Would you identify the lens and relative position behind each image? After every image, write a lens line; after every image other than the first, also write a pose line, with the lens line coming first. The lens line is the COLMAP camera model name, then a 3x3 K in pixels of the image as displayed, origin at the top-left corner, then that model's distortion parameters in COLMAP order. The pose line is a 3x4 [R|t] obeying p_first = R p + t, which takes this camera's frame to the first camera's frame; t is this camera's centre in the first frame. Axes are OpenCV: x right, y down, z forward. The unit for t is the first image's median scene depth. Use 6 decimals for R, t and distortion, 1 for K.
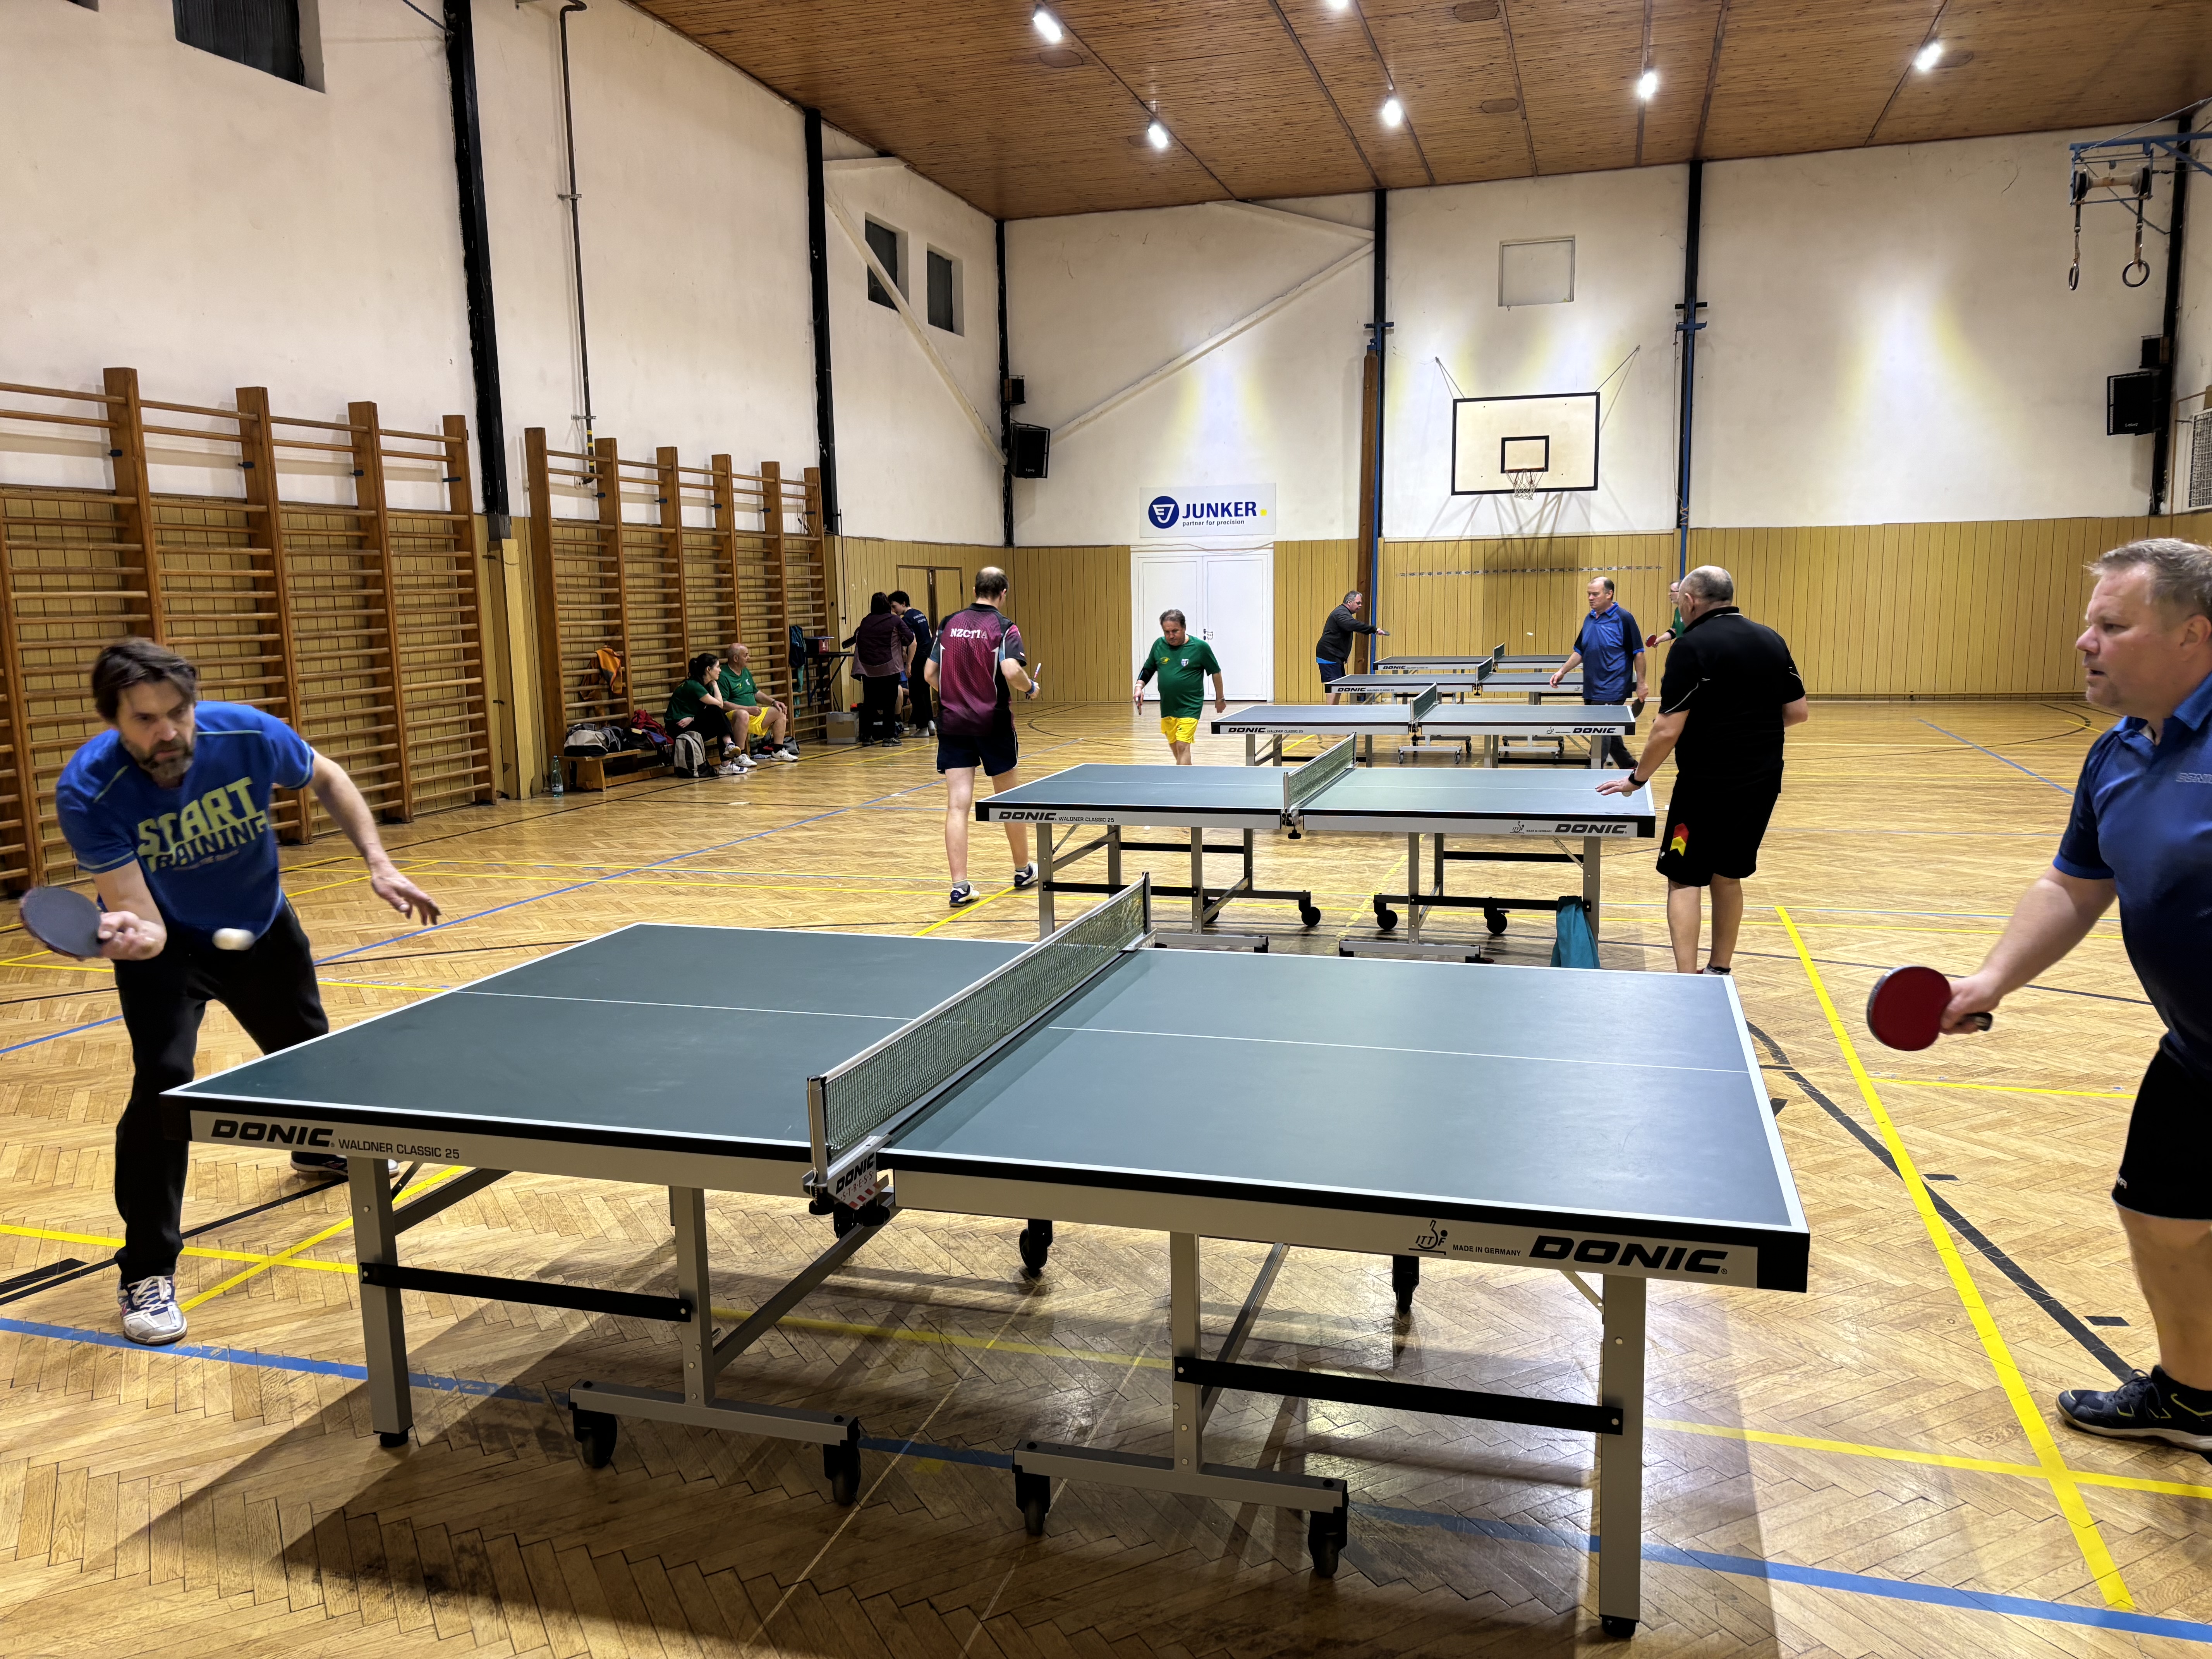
lens RADIAL K [[1566.6, 0, 1119.8], [0, 1566.6, 838.4], [0, 0, 1]] dist [-0.012570, -0.033303]
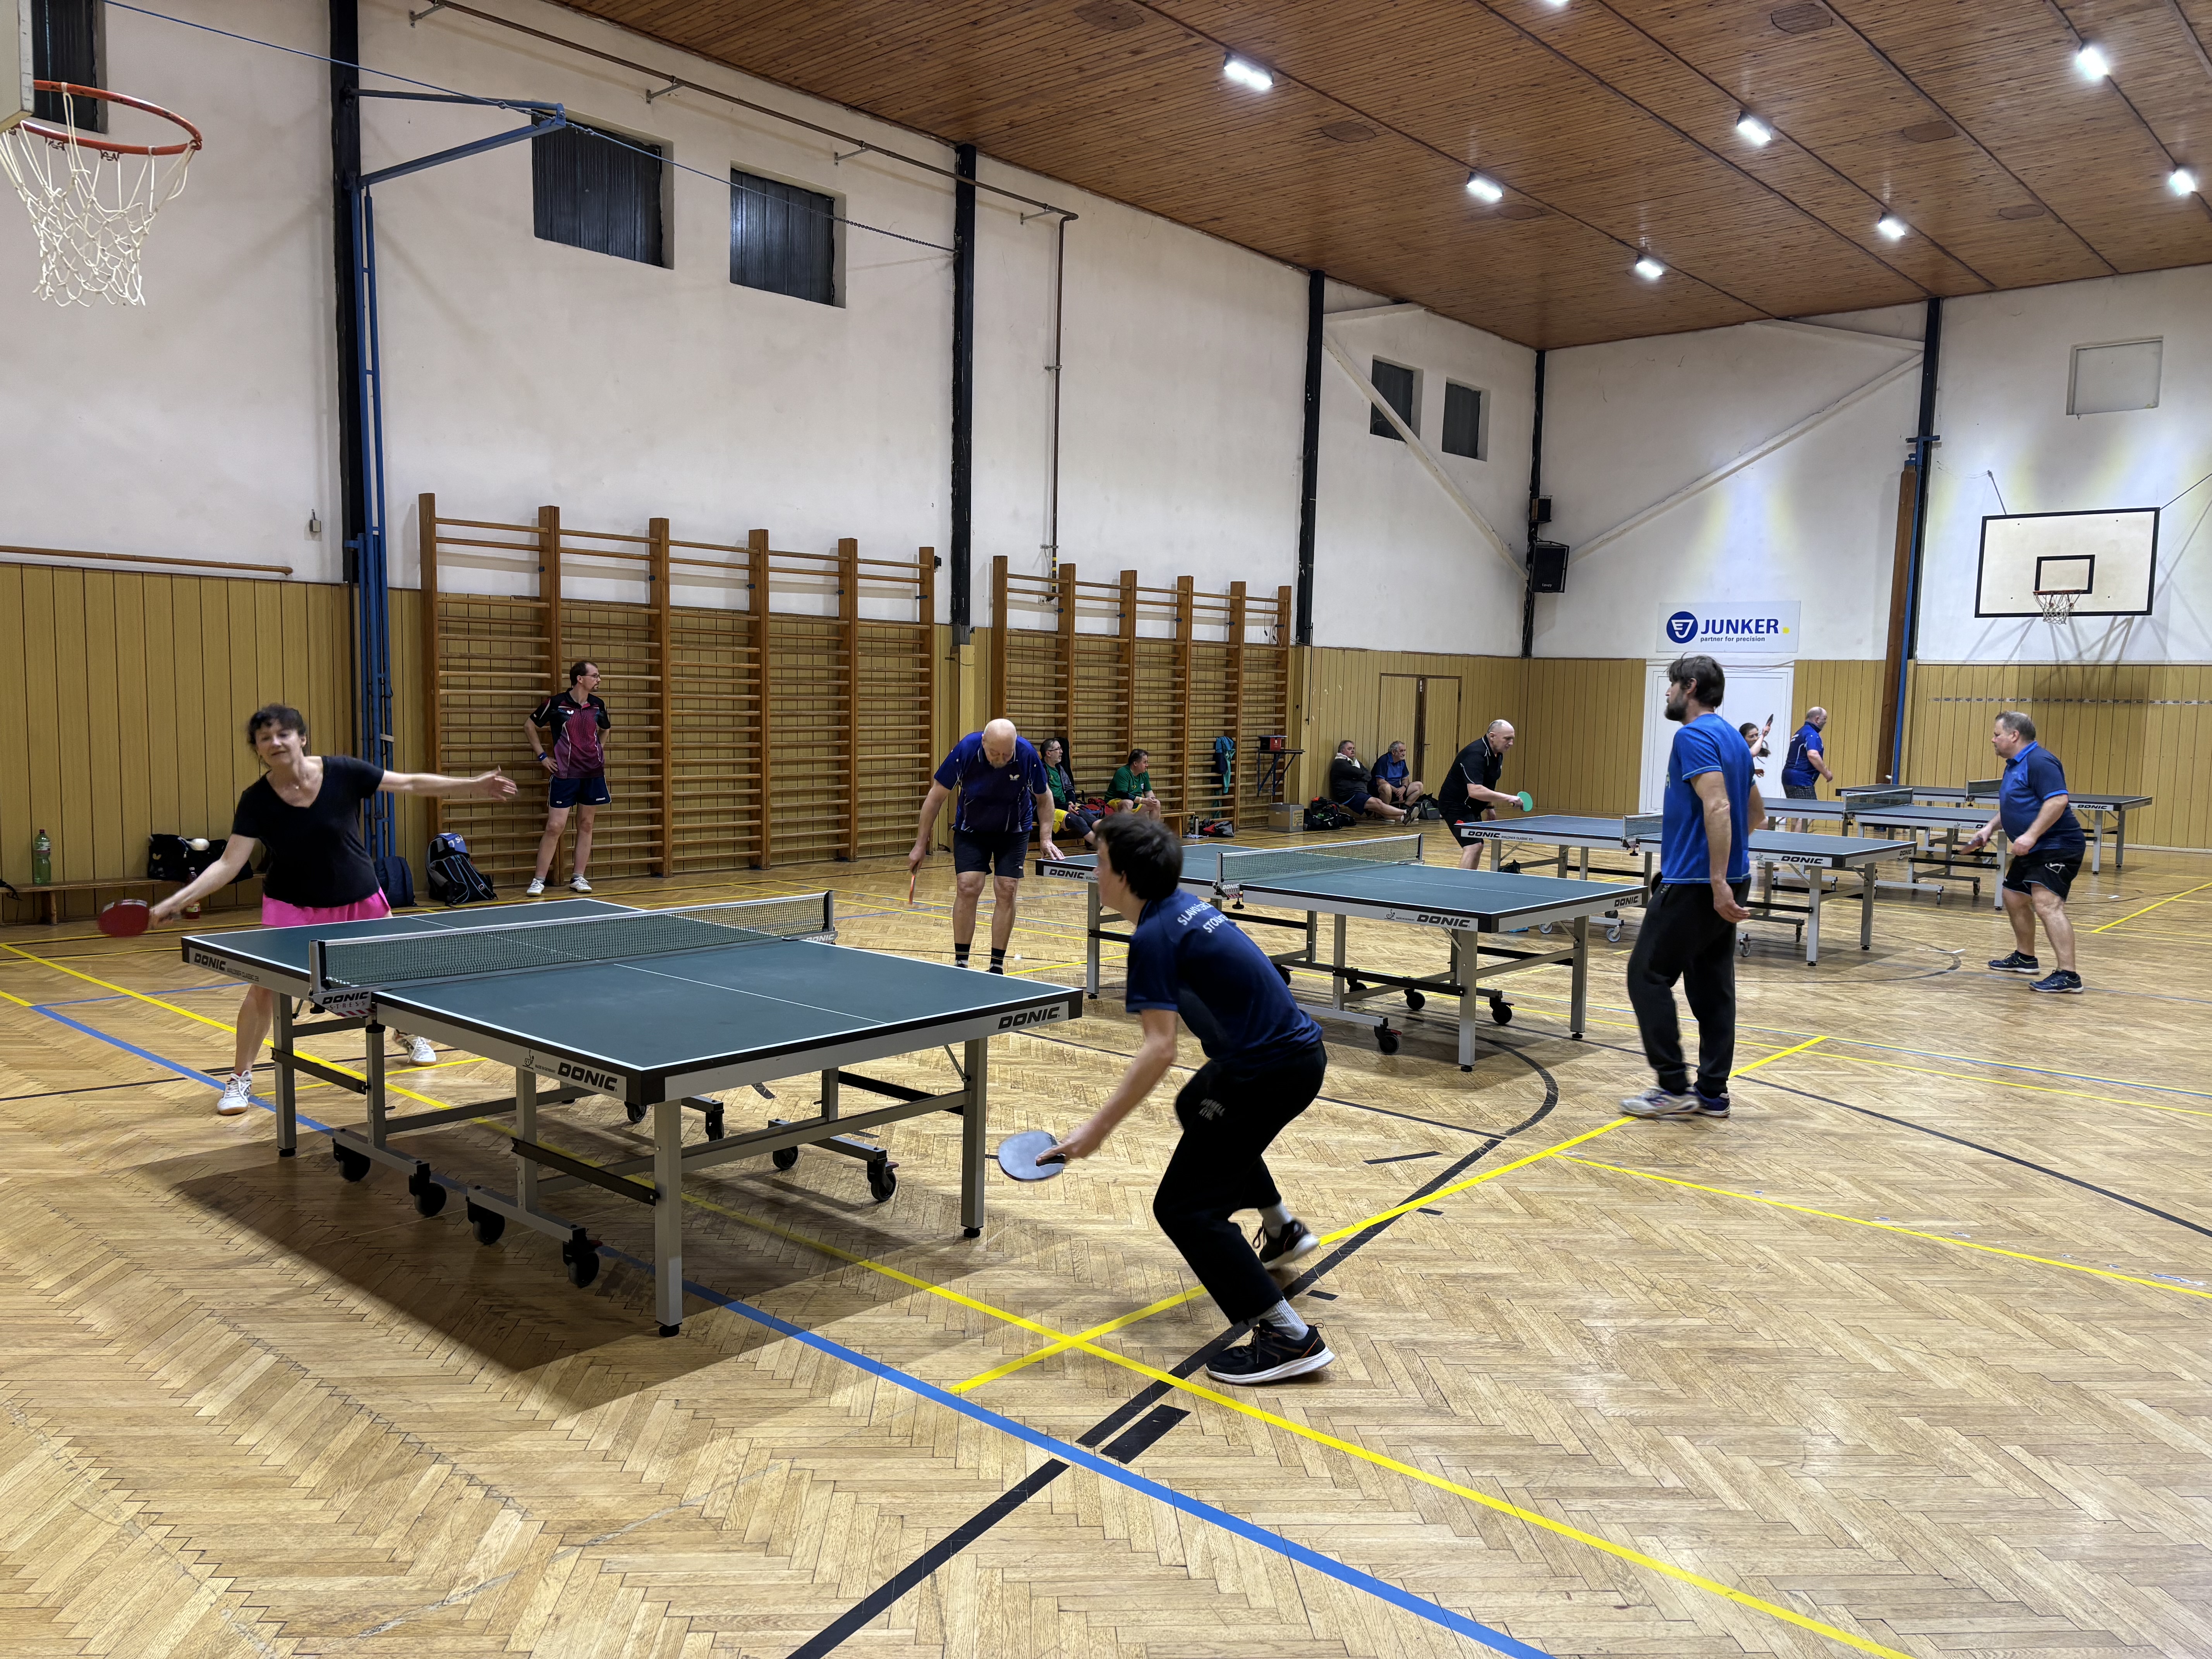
lens RADIAL K [[1566.6, 0, 1119.8], [0, 1566.6, 838.4], [0, 0, 1]] dist [-0.012570, -0.033303]
pose [[0.901875, 0.072931, -0.425797, 0.210585], [-0.100583, 0.994008, -0.042789, 0.002542], [0.420125, 0.081419, 0.903806, -0.052597]]
